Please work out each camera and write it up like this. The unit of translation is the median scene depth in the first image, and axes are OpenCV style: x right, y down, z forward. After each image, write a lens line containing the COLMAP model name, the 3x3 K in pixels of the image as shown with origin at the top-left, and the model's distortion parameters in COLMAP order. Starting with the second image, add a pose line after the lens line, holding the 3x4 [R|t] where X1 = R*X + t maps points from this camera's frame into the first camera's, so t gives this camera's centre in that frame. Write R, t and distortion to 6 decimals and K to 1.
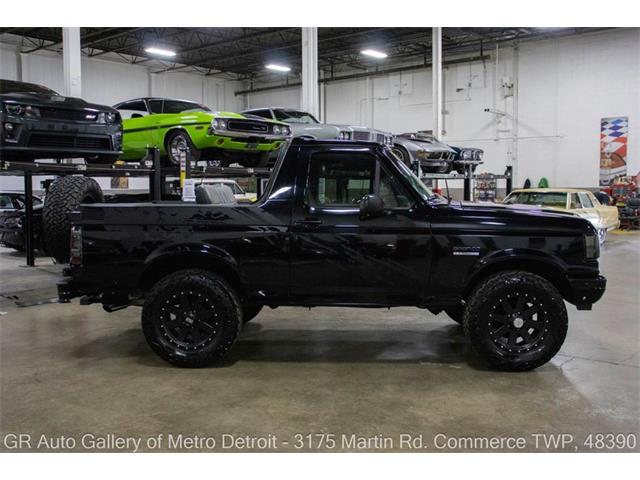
lens RADIAL K [[665.5, 0, 318.6], [0, 665.5, 236.7], [0, 0, 1]] dist [-0.024615, 0.010033]
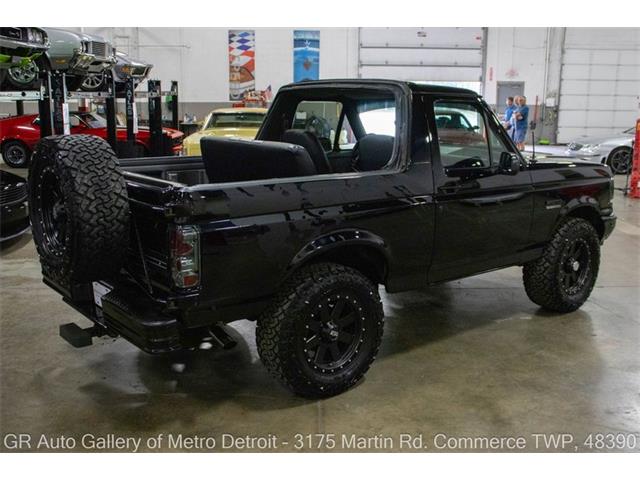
lens RADIAL K [[706.2, 0, 320.0], [0, 706.2, 240.0], [0, 0, 1]] dist [-0.024763, 0.009696]
pose [[0.731864, -0.136433, 0.667653, -0.212021], [0.042281, 0.986957, 0.155335, -0.029566], [-0.680138, -0.085455, 0.728087, 0.129027]]
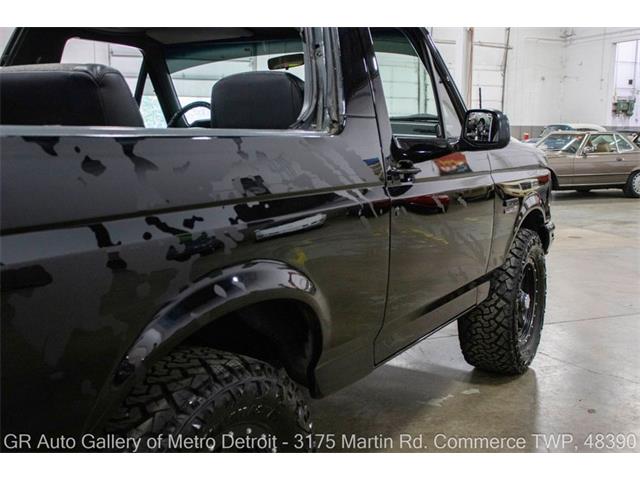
lens RADIAL K [[725.3, 0, 318.1], [0, 725.3, 238.0], [0, 0, 1]] dist [-0.030590, -0.011446]
pose [[0.457425, -0.131369, 0.879491, -0.130734], [0.052911, 0.991296, 0.120550, -0.011396], [-0.887673, -0.008608, 0.460395, 0.237653]]
